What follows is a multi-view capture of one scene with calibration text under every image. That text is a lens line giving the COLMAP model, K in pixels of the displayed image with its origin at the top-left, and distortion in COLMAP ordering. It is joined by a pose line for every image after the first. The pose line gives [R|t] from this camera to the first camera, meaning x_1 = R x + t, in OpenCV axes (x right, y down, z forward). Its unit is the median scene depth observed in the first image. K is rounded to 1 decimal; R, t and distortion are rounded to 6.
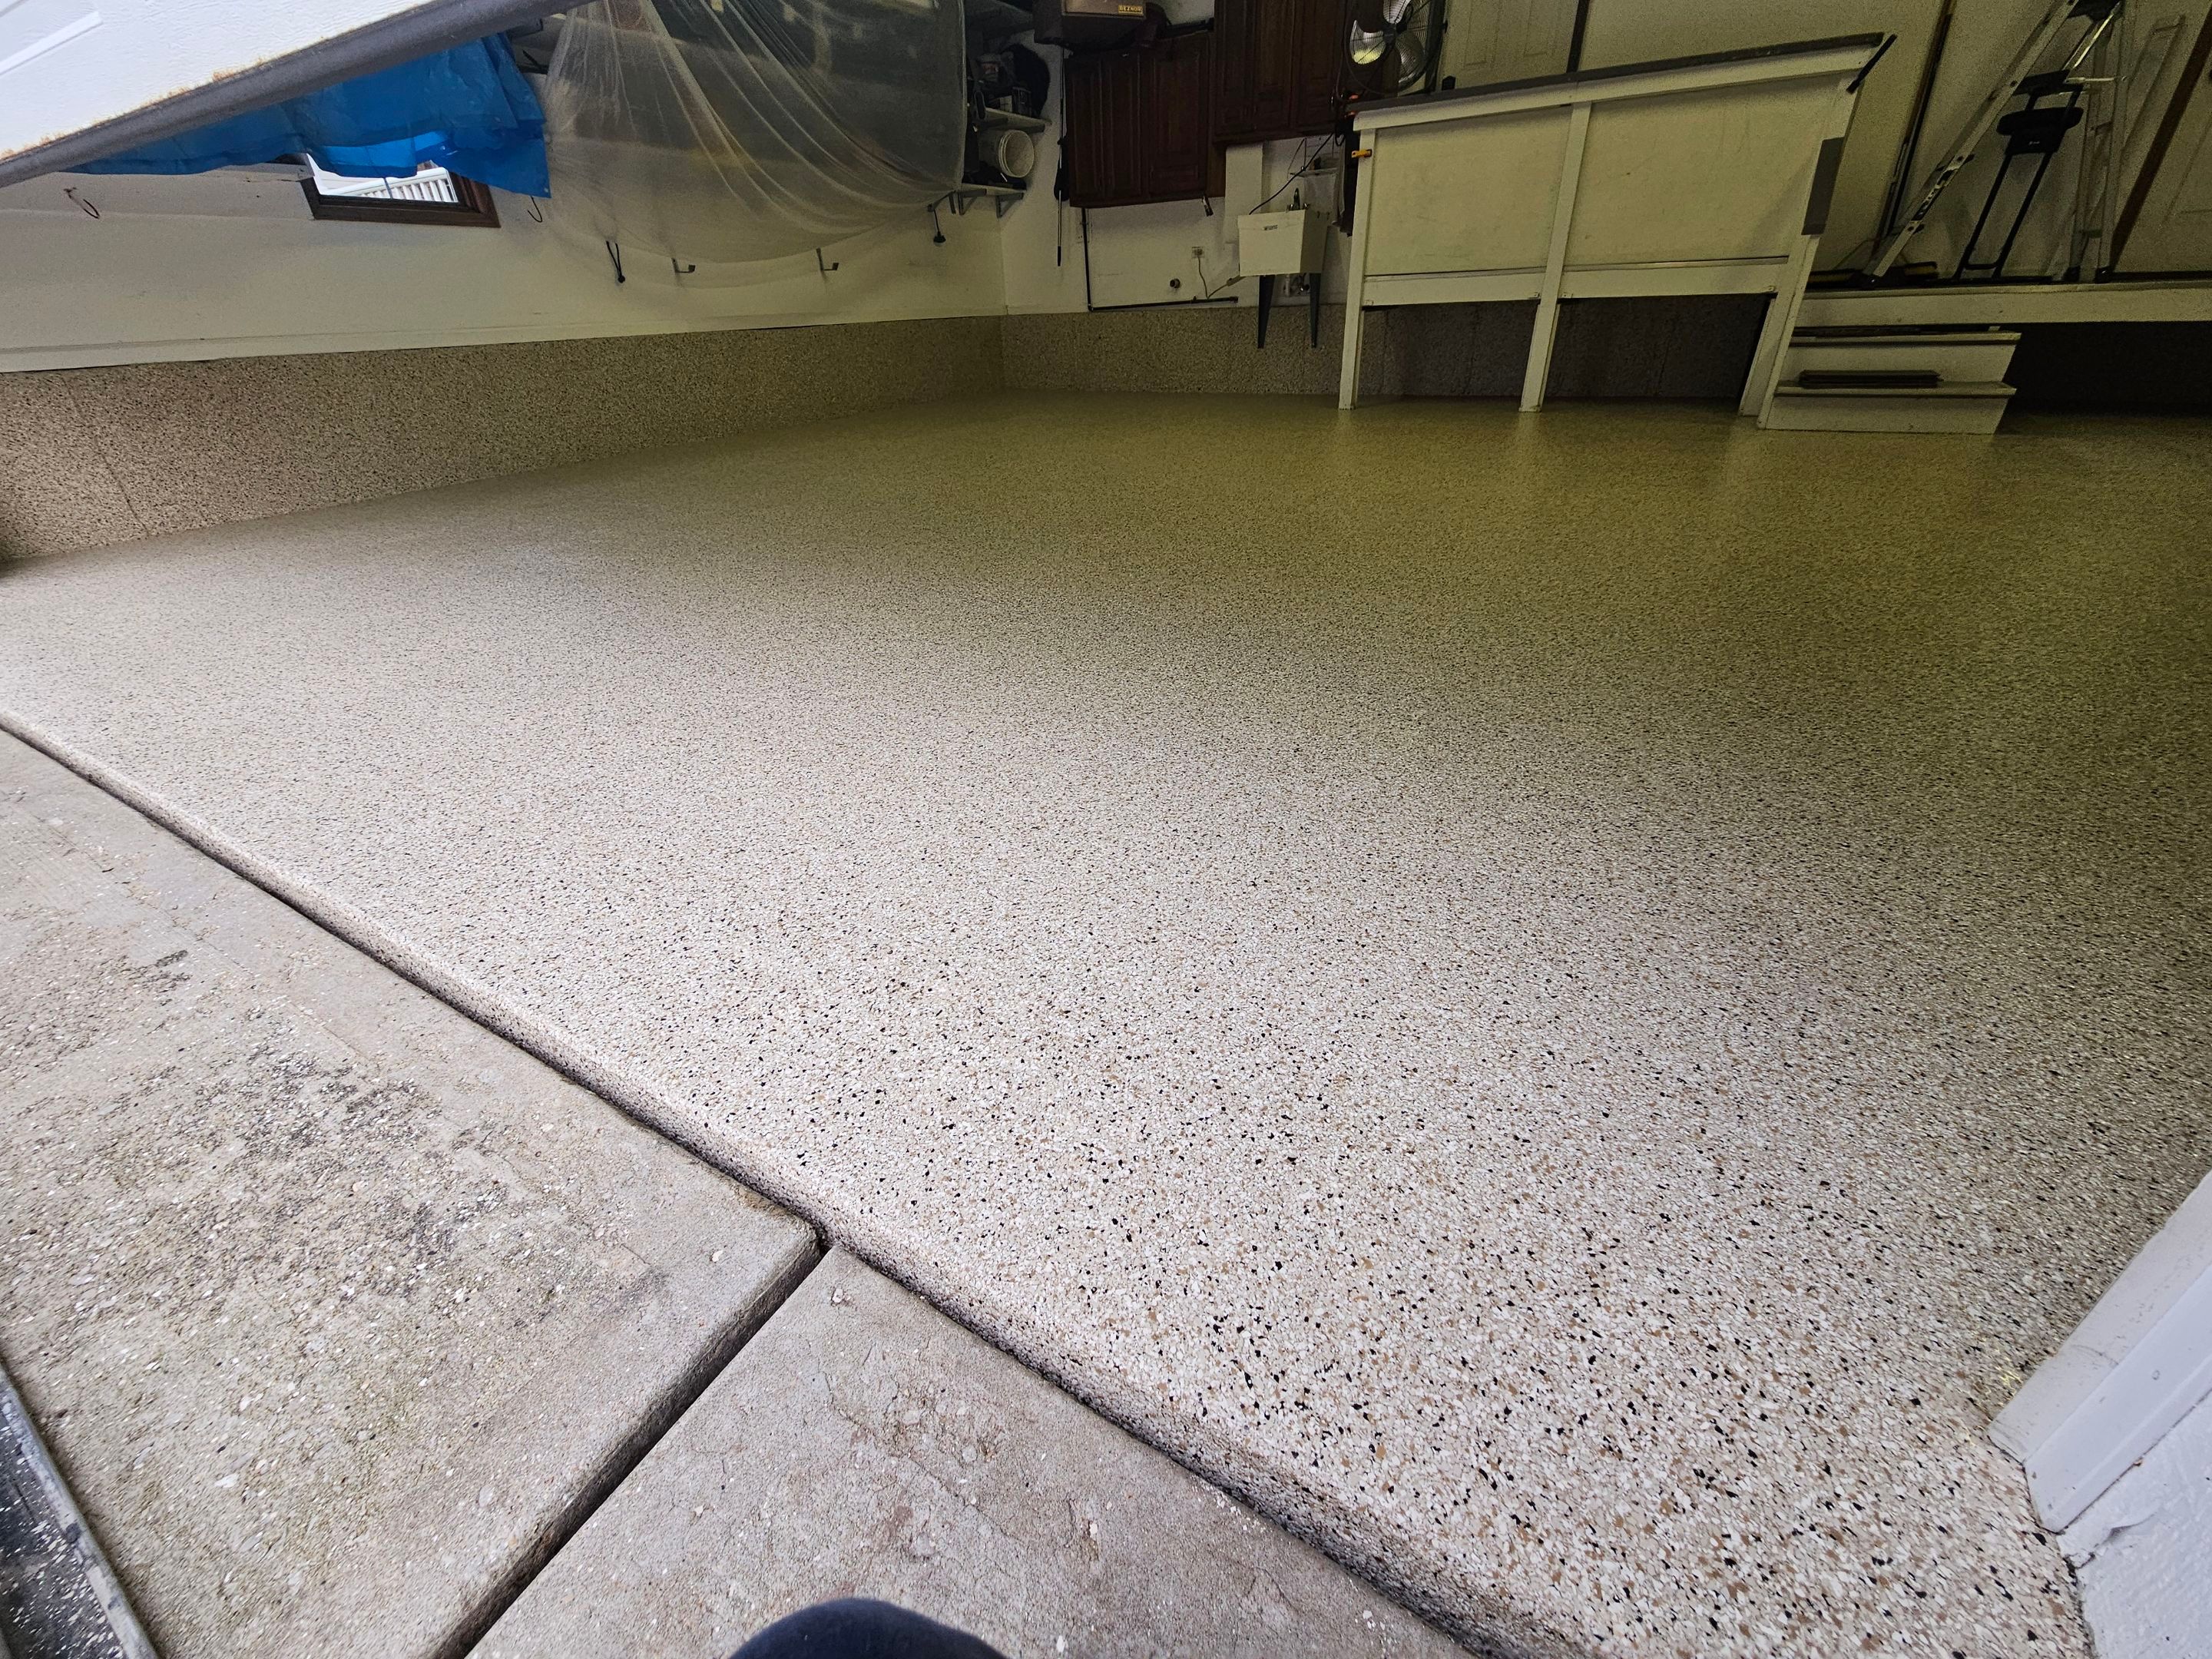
lens RADIAL K [[908.7, 0, 1105.9], [0, 908.7, 822.7], [0, 0, 1]] dist [0.001006, -0.000226]
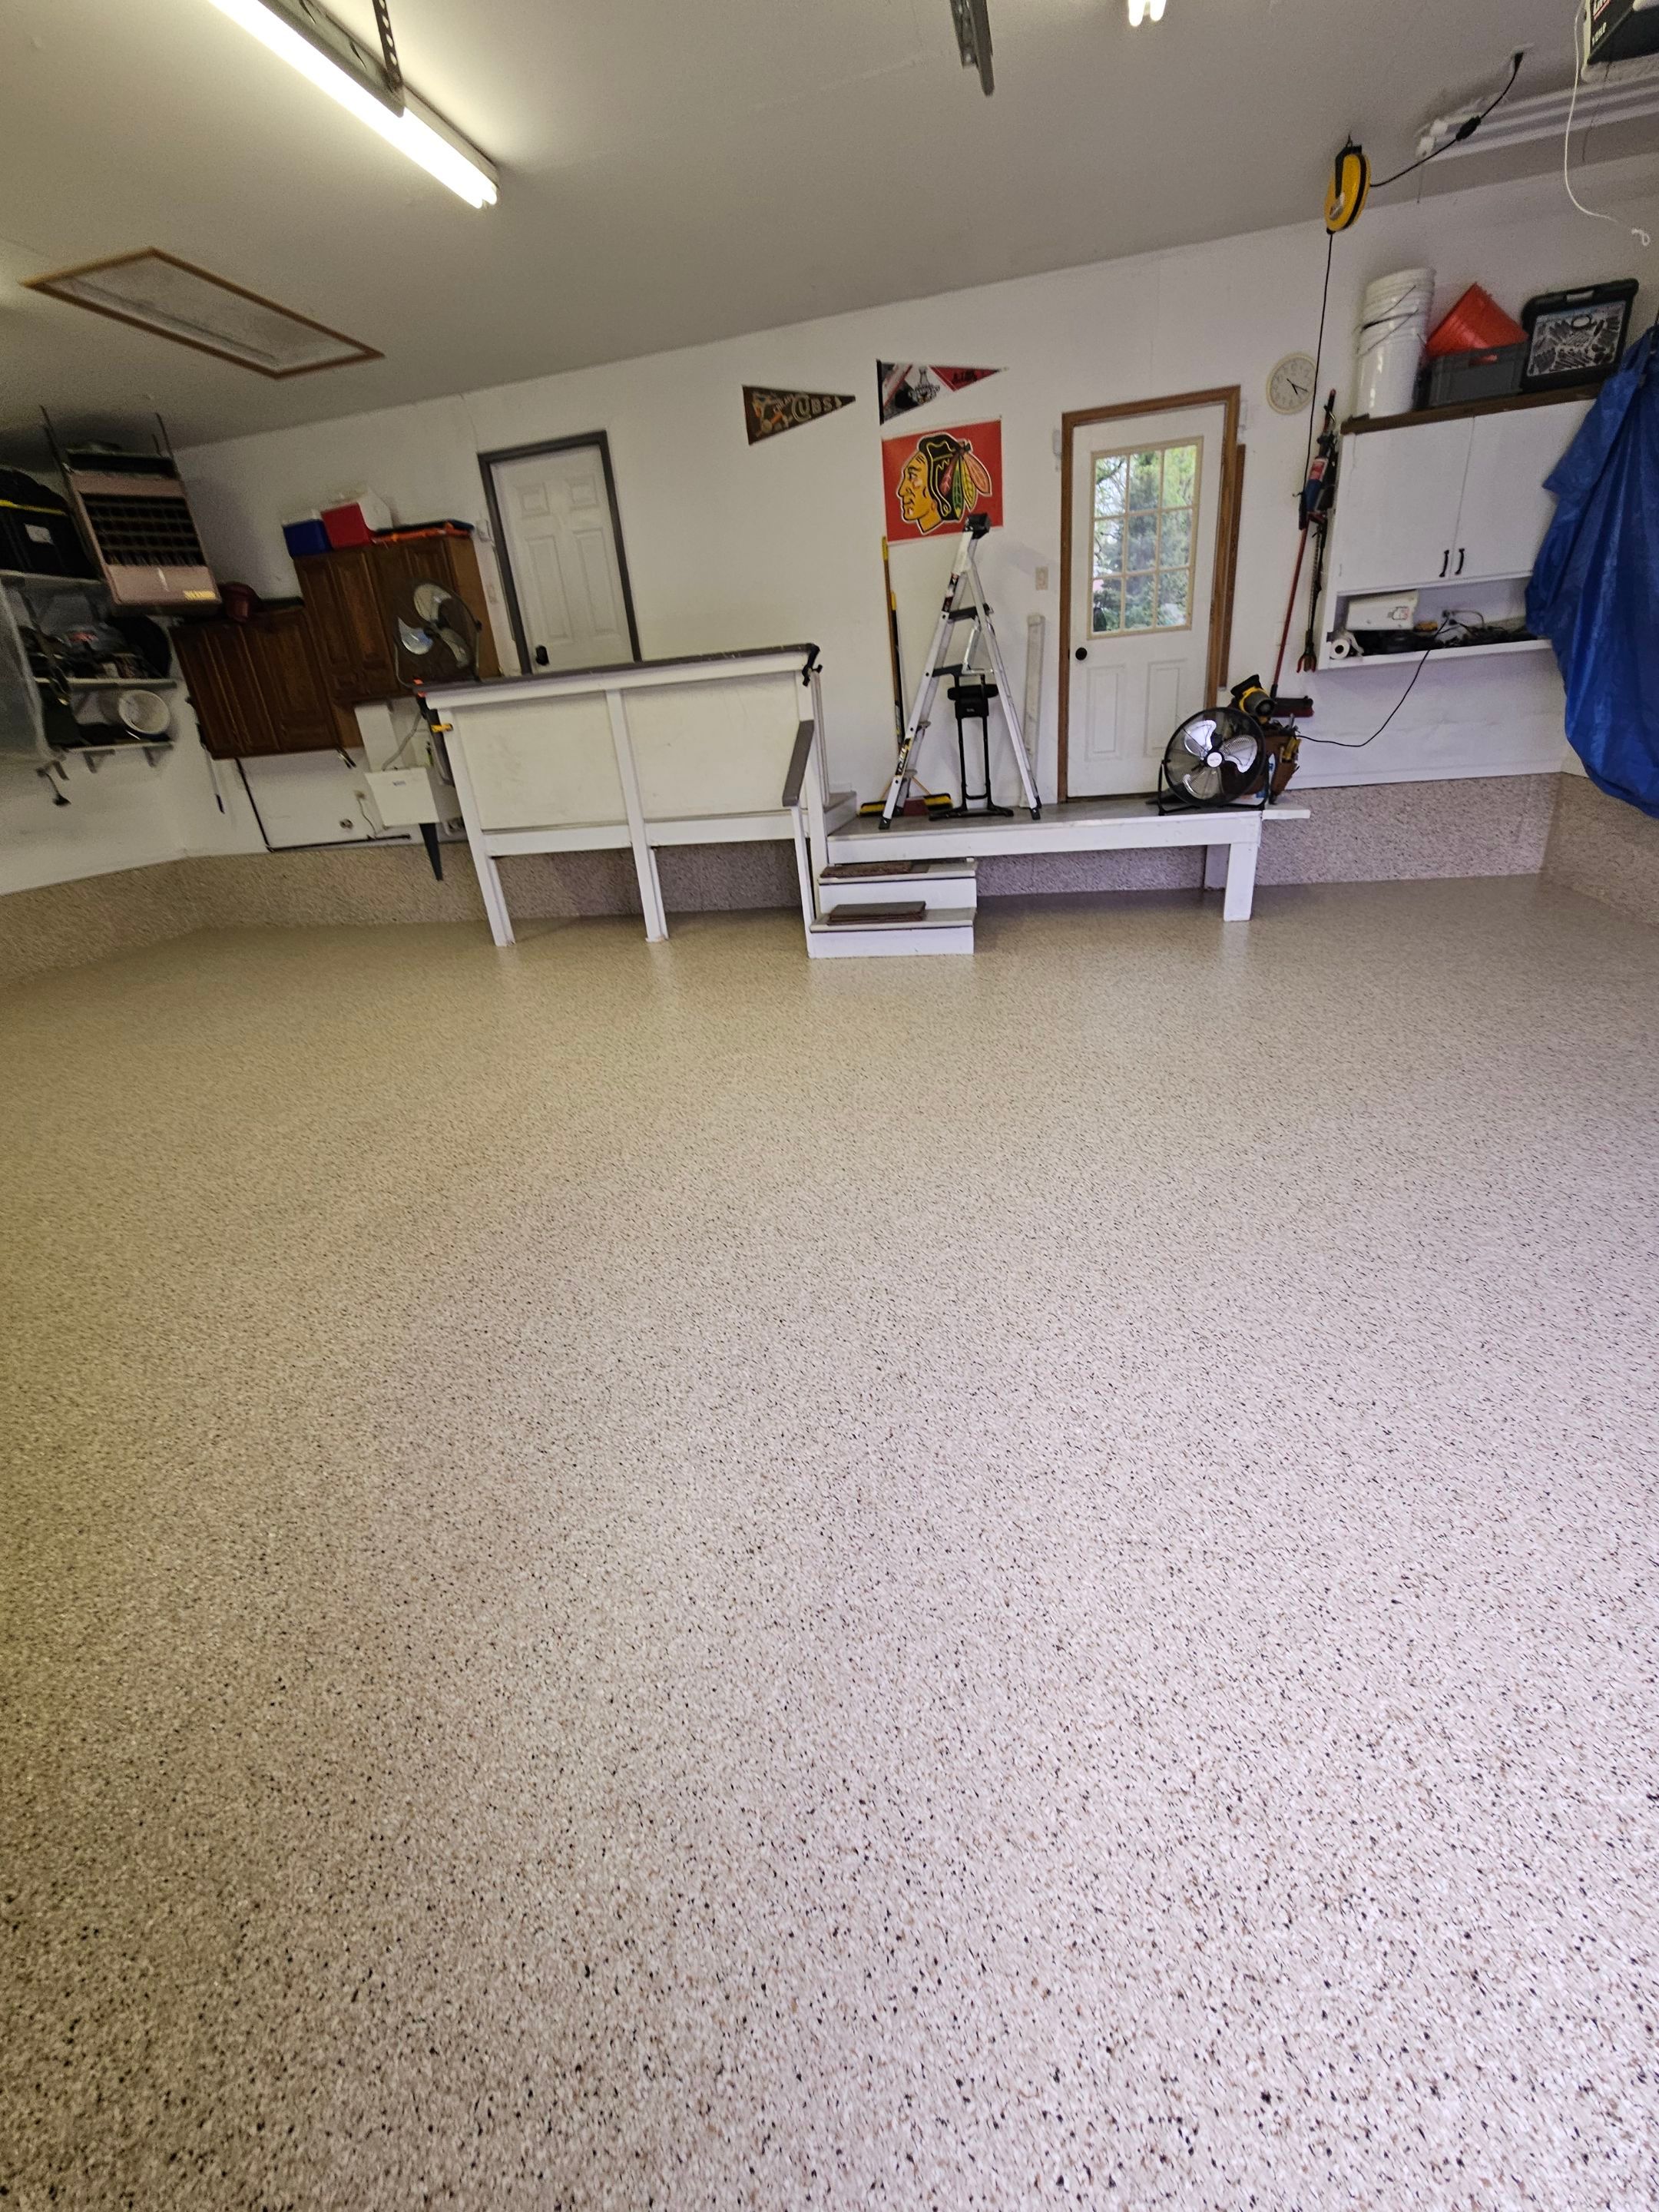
lens RADIAL K [[908.7, 0, 837.3], [0, 908.7, 1105.2], [0, 0, 1]] dist [0.001006, -0.000226]
pose [[0.952245, -0.167173, 0.255504, 0.545839], [0.196446, 0.976044, -0.093528, -0.182997], [-0.233748, 0.139254, 0.962273, -0.074647]]
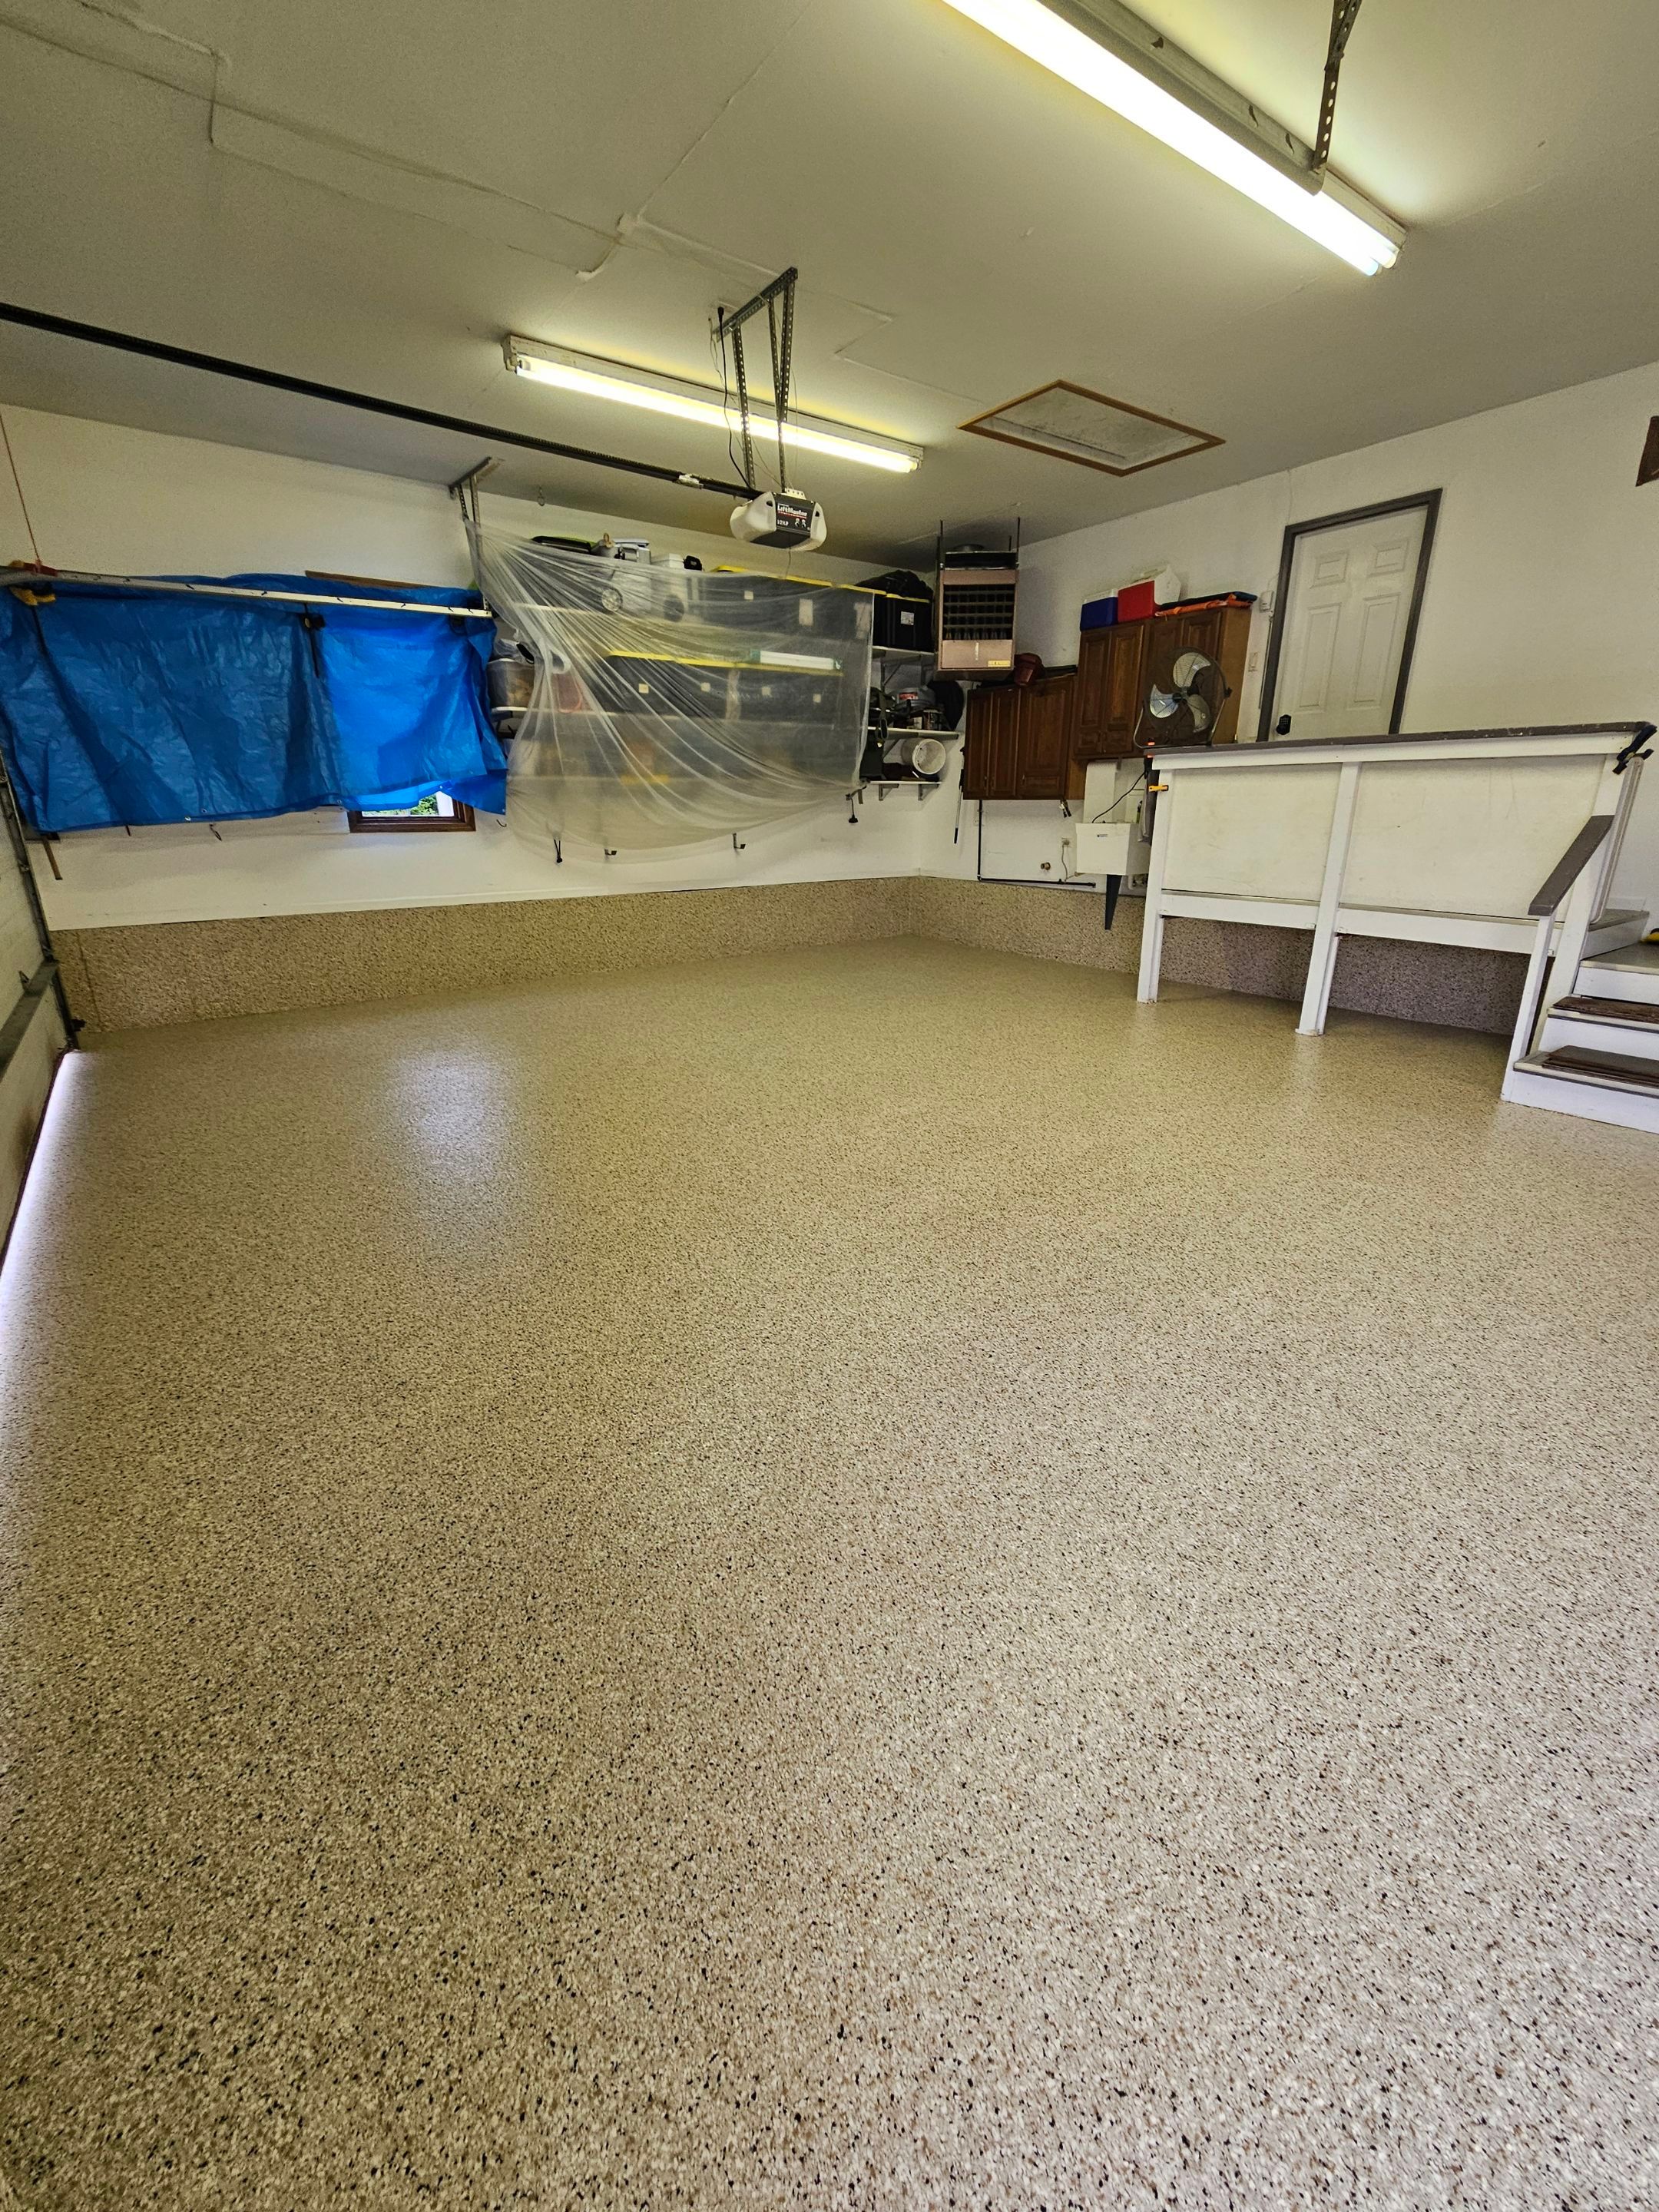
lens RADIAL K [[911.4, 0, 837.4], [0, 911.4, 1109.3], [0, 0, 1]] dist [-0.000701, -0.000186]
pose [[0.919761, 0.154992, -0.360580, 0.553727], [-0.219679, 0.964628, -0.145716, -0.186878], [0.325241, 0.213235, 0.921276, -0.053609]]
